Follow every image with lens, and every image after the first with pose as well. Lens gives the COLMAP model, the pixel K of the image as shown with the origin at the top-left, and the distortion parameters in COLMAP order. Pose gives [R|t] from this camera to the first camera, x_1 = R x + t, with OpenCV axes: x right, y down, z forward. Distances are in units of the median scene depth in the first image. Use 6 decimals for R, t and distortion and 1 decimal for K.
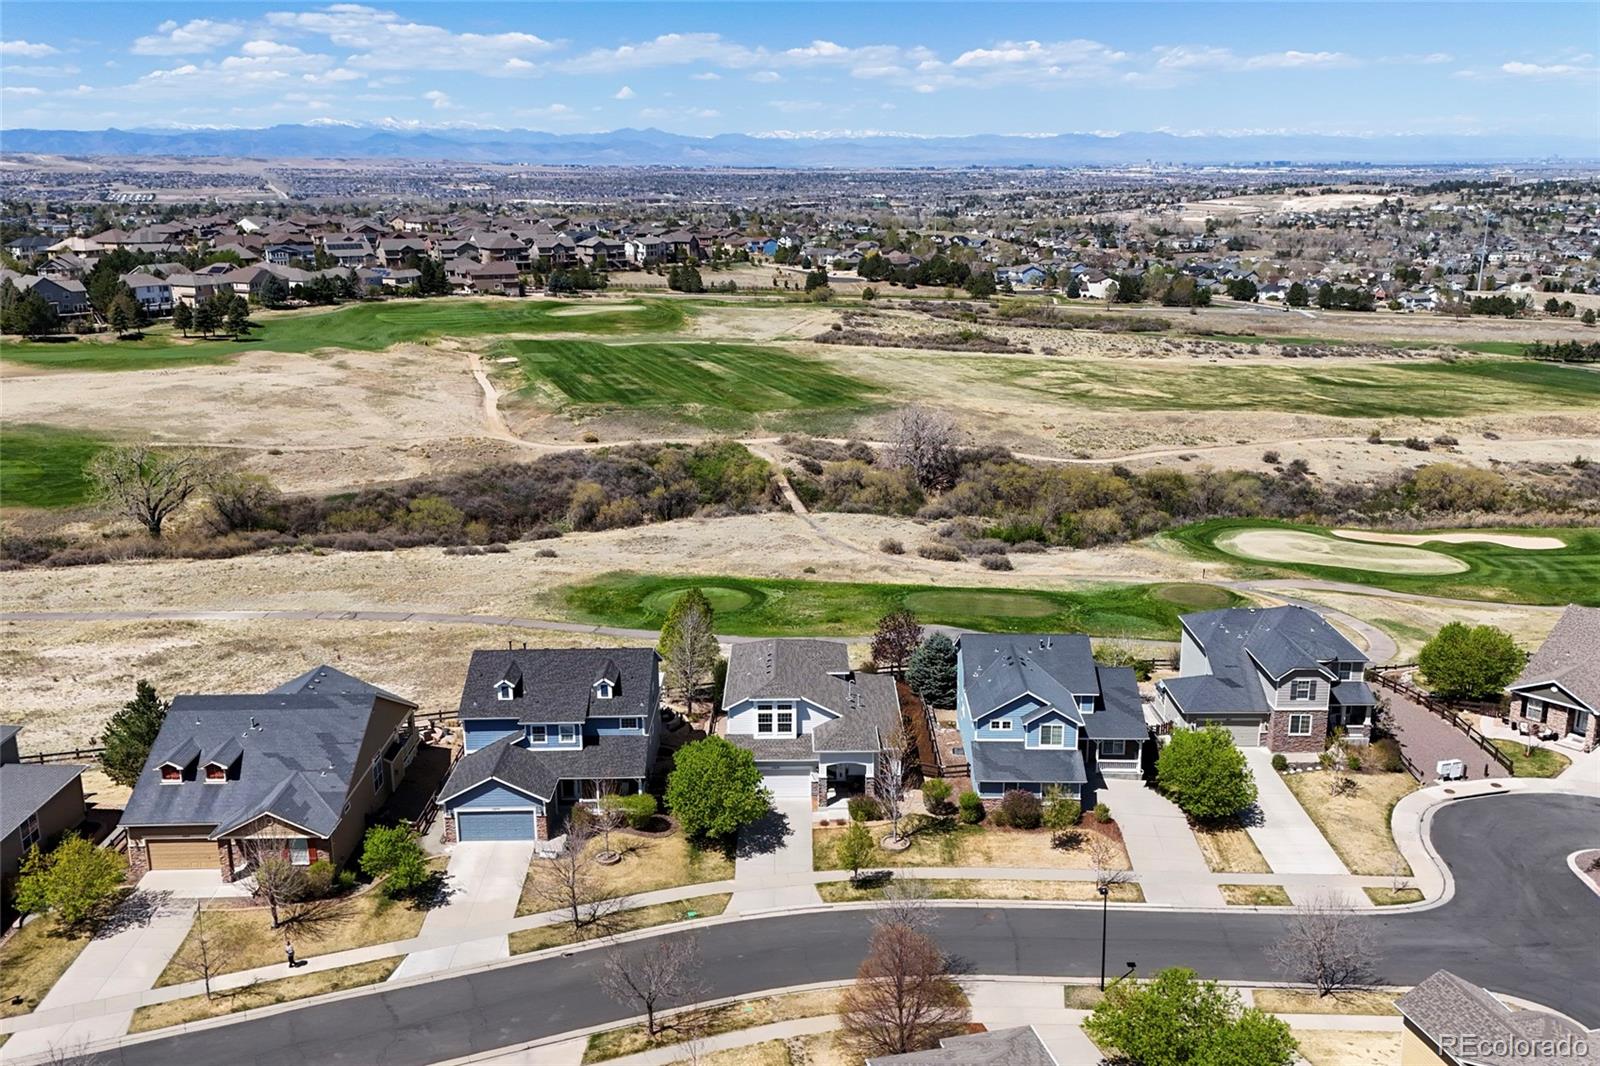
lens RADIAL K [[1418.5, 0, 794.7], [0, 1418.5, 532.0], [0, 0, 1]] dist [0.133010, -0.257171]
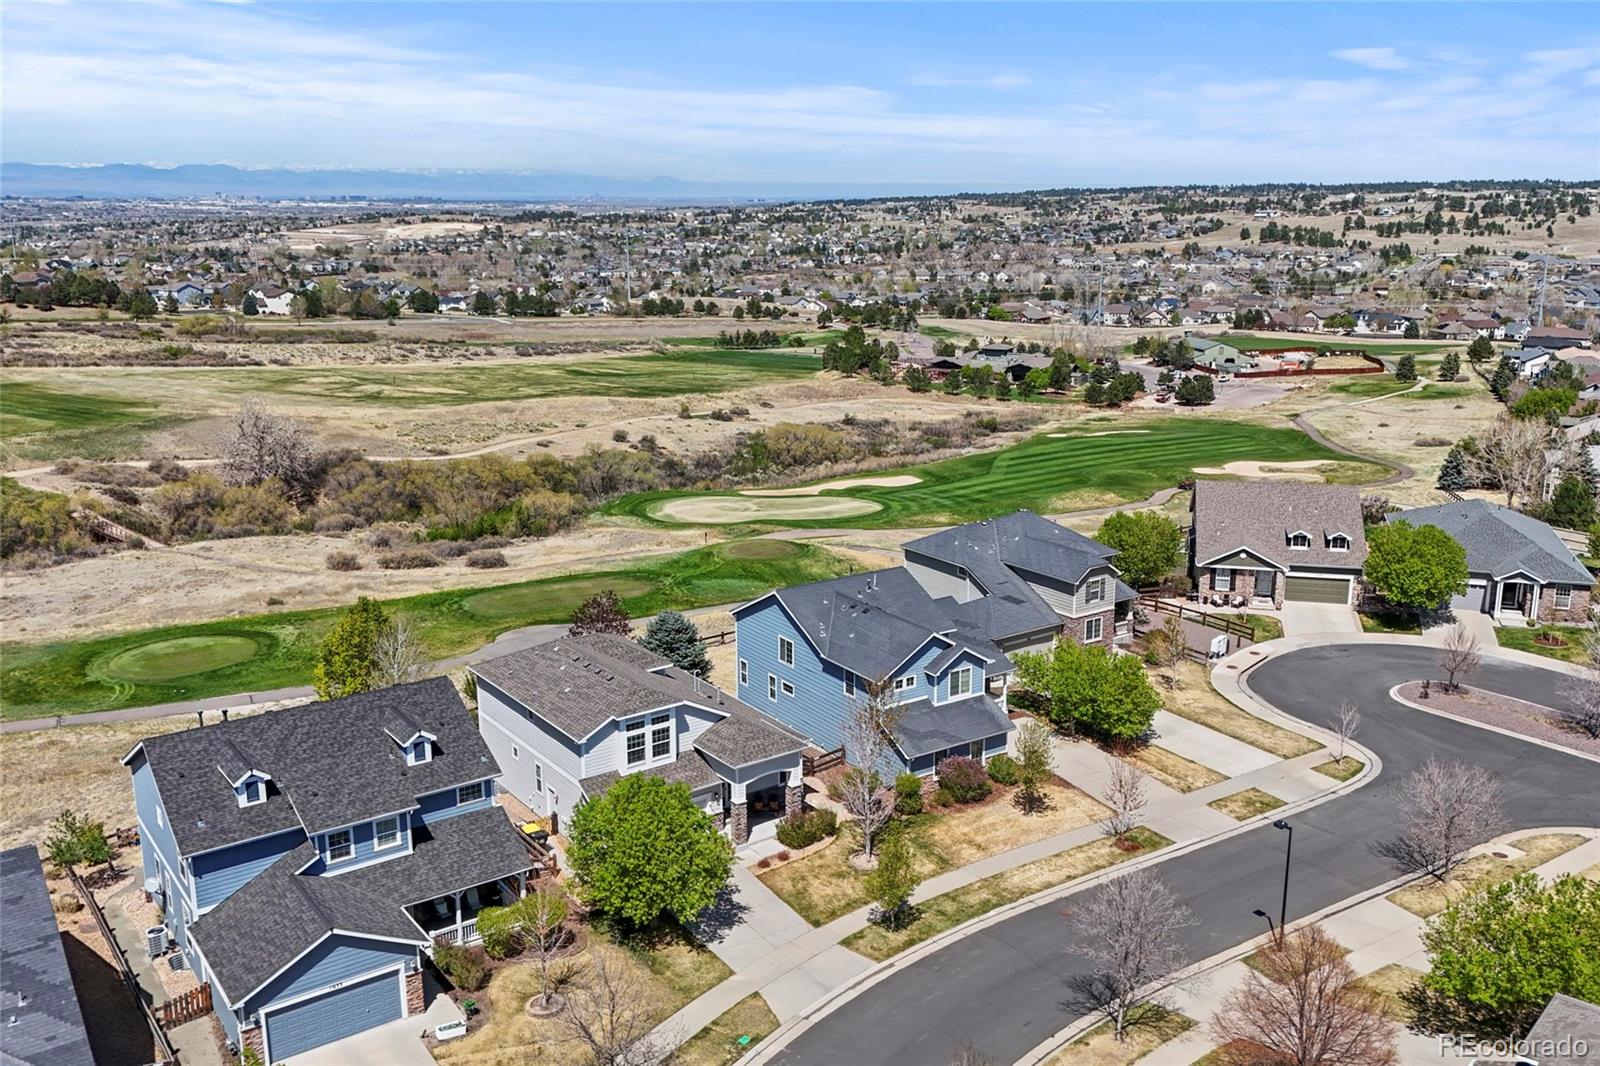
lens RADIAL K [[1415.3, 0, 802.2], [0, 1415.3, 537.2], [0, 0, 1]] dist [0.074299, -0.104019]
pose [[0.807040, -0.133861, 0.575124, -0.157830], [0.147449, 0.988797, 0.023236, 0.013922], [-0.571791, 0.066049, 0.817736, 0.183183]]
